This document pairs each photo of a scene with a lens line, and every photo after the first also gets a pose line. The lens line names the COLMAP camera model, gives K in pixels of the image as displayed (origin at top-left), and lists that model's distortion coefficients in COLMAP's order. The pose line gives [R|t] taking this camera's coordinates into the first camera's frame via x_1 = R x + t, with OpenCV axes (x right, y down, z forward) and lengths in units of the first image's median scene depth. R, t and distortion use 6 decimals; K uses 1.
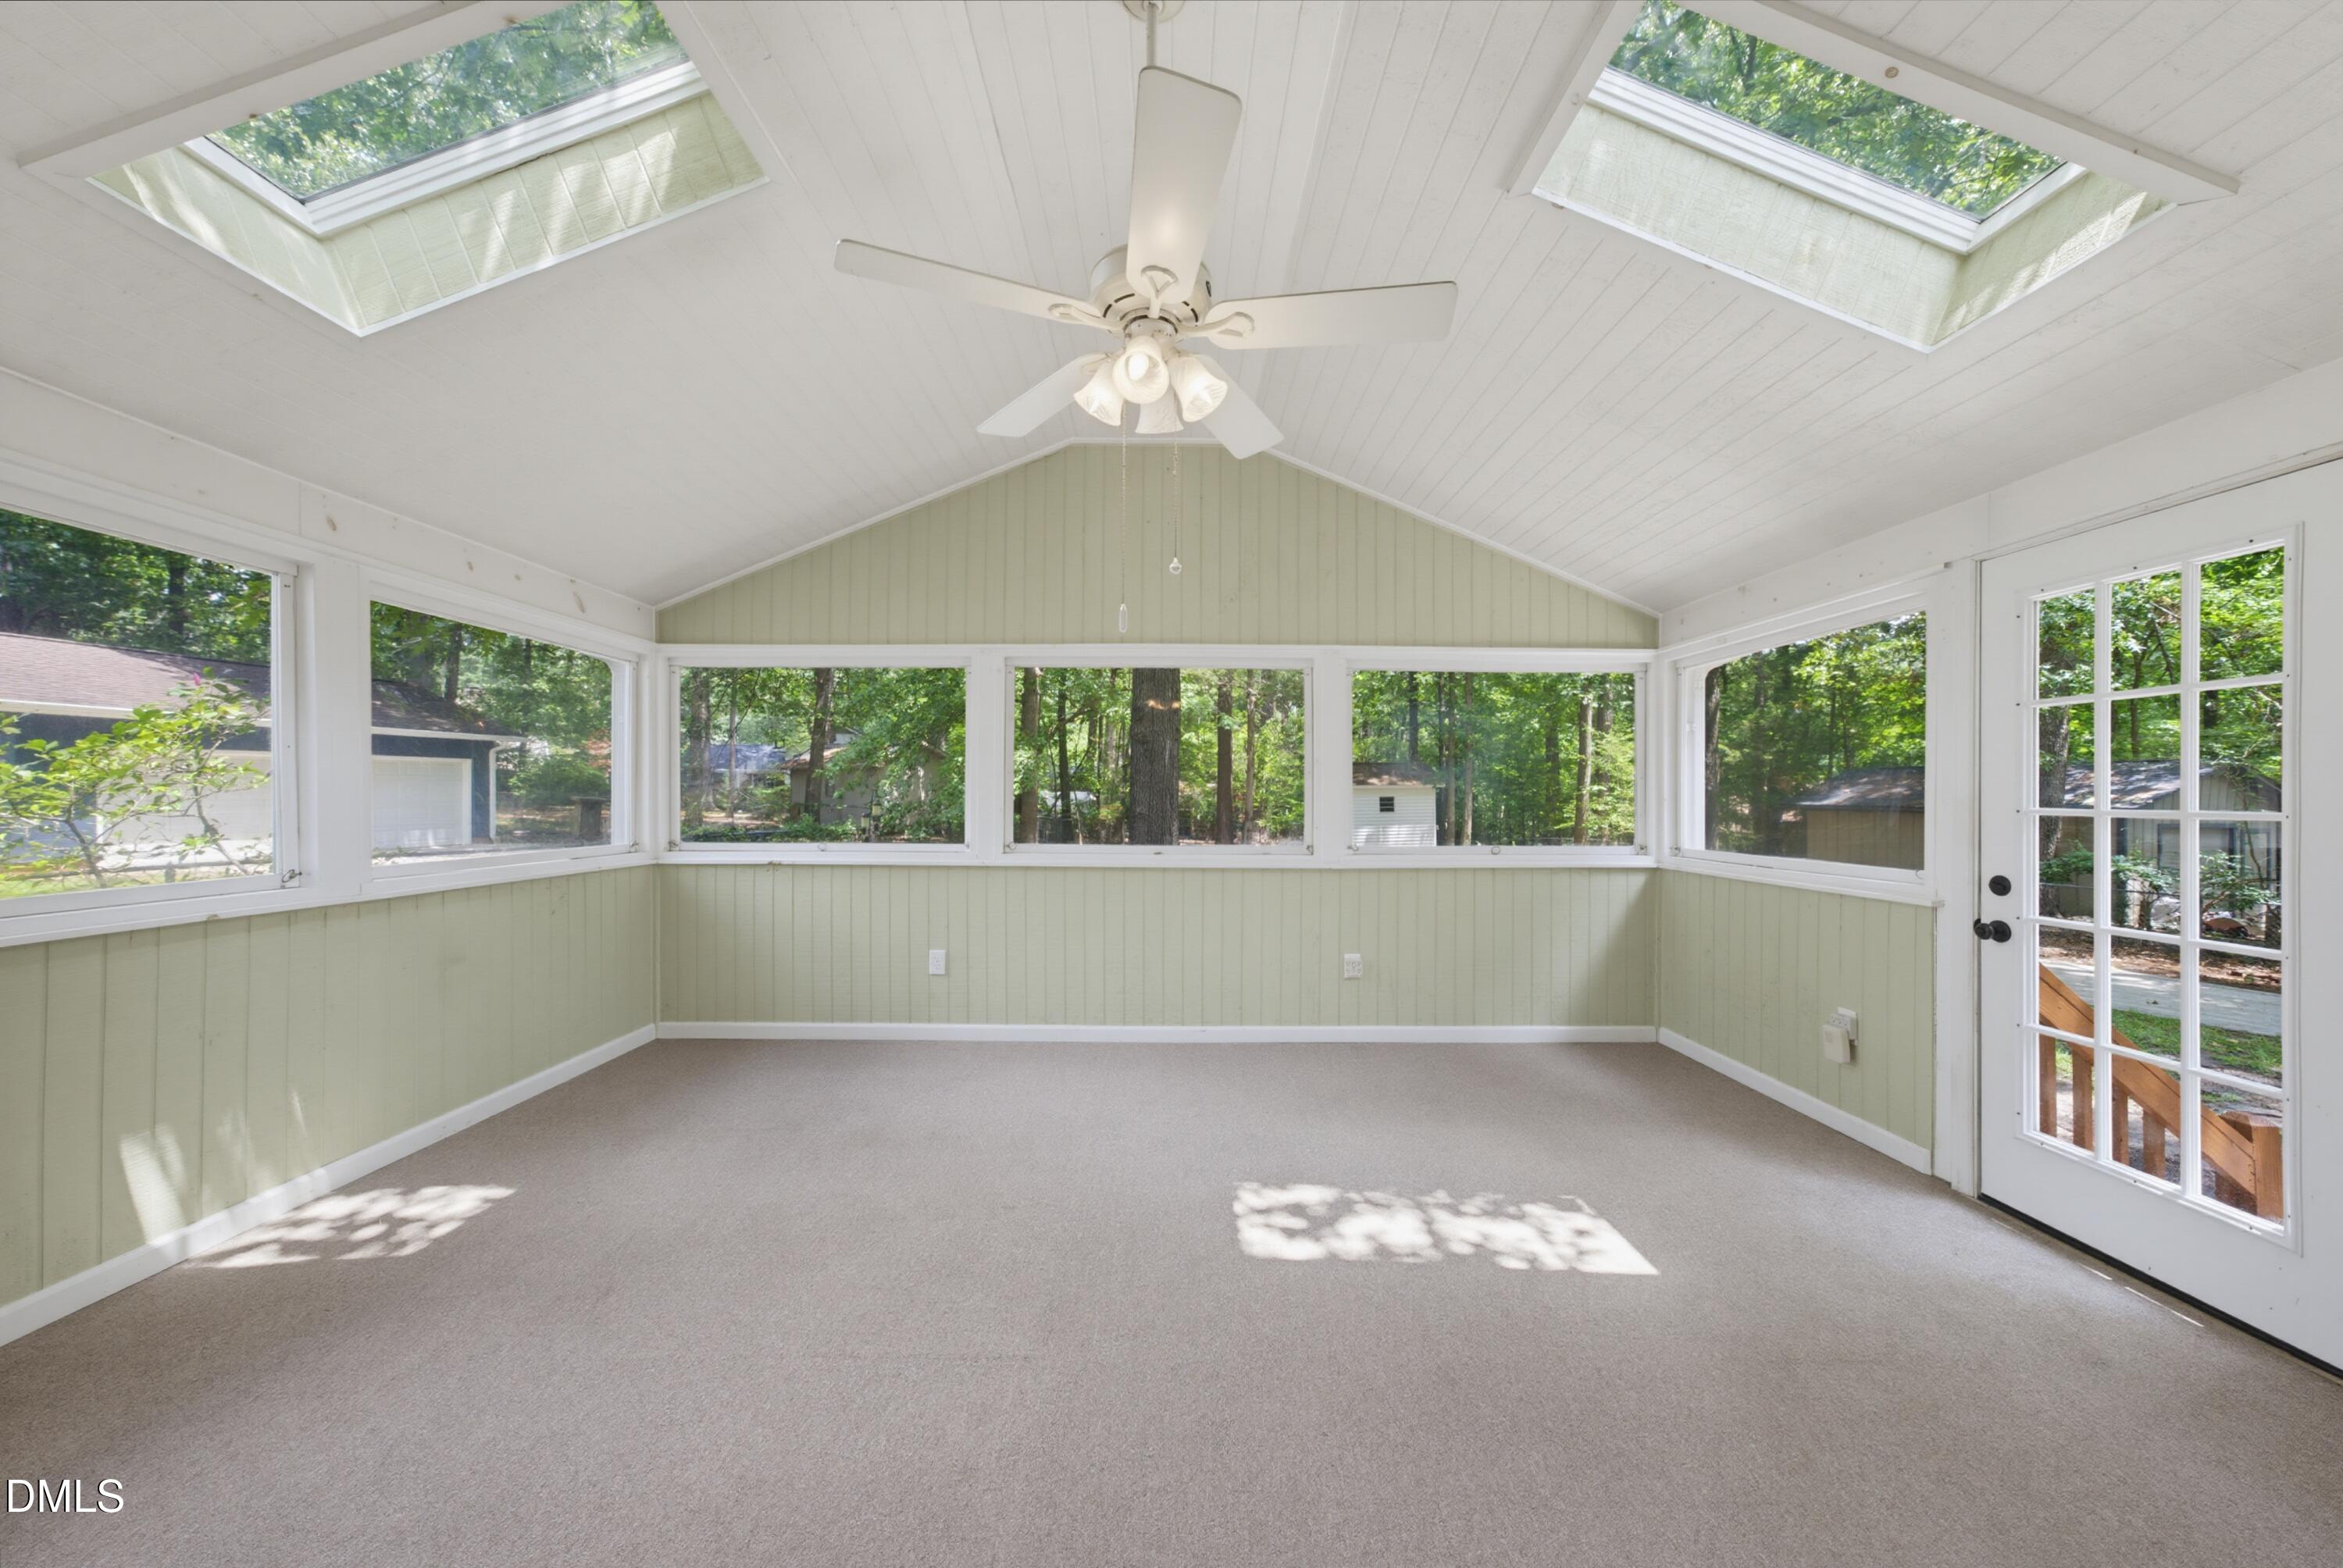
lens RADIAL K [[806.9, 0, 1196.3], [0, 806.9, 797.0], [0, 0, 1]] dist [-0.008172, 0.005457]
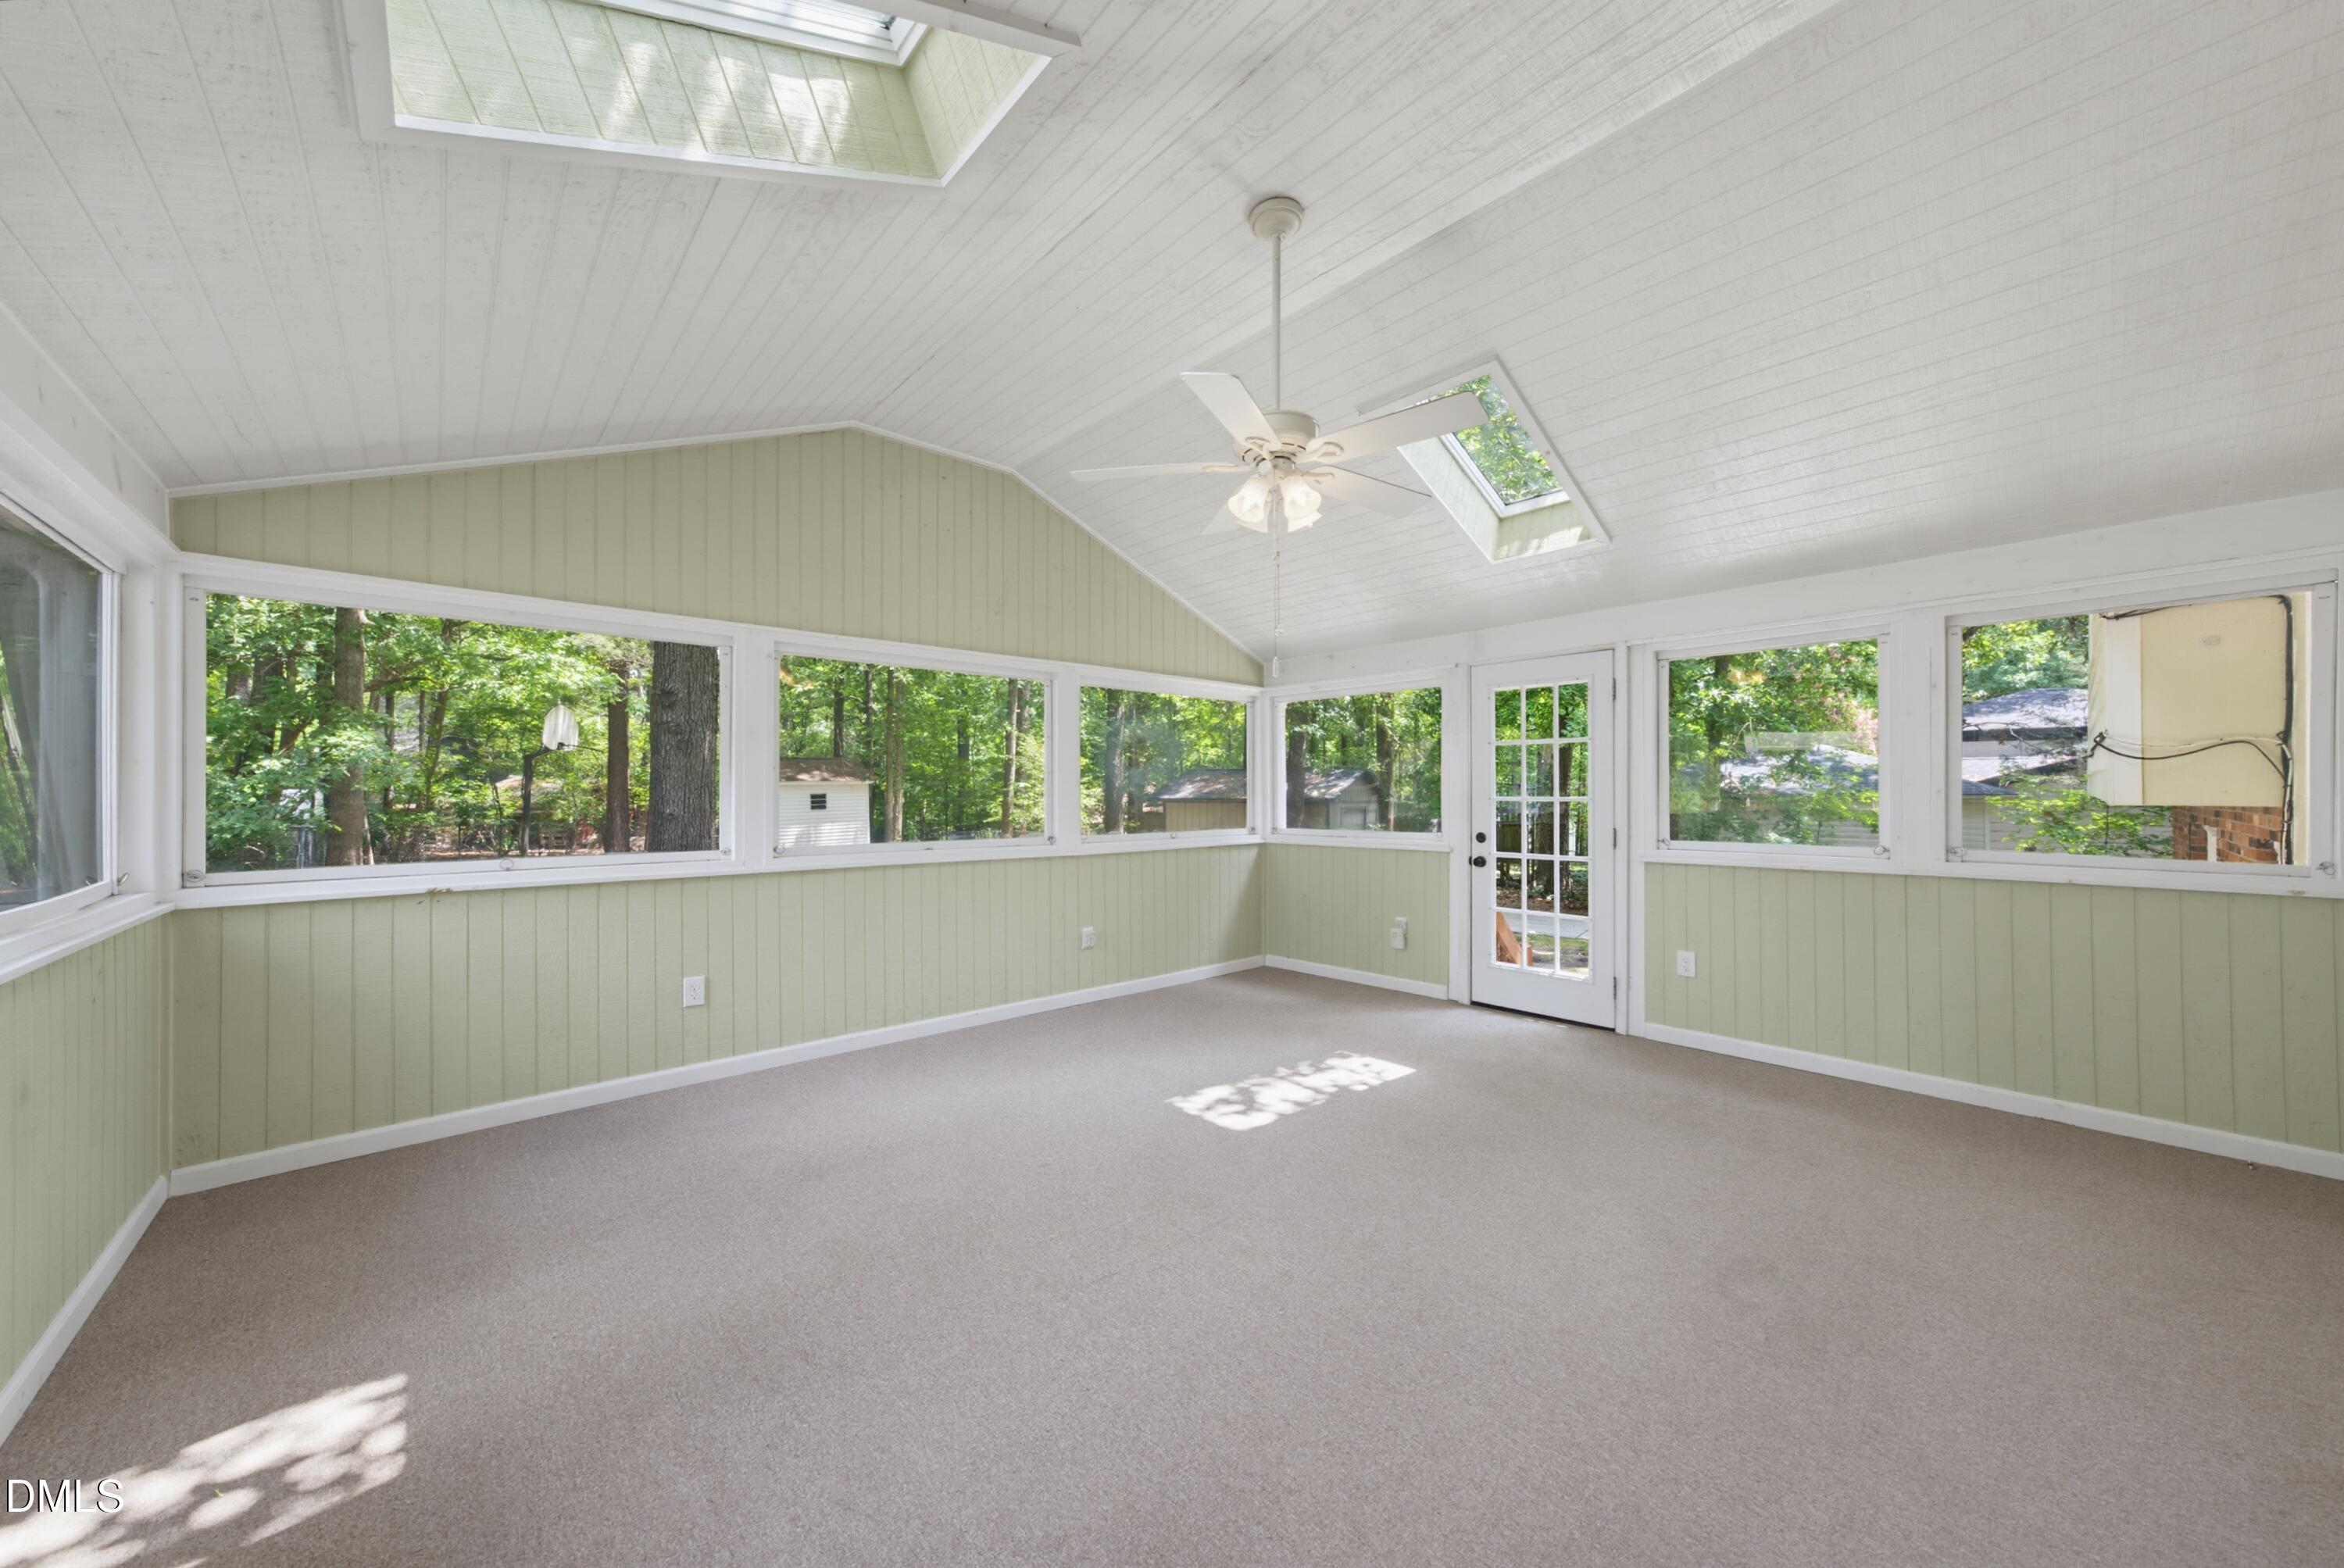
lens RADIAL K [[807.3, 0, 1196.9], [0, 807.3, 797.0], [0, 0, 1]] dist [-0.008172, 0.005457]
pose [[0.742700, -0.009417, 0.669558, -0.593099], [0.006281, 0.999955, 0.007097, -0.002740], [-0.669595, -0.001065, 0.742726, 0.026550]]
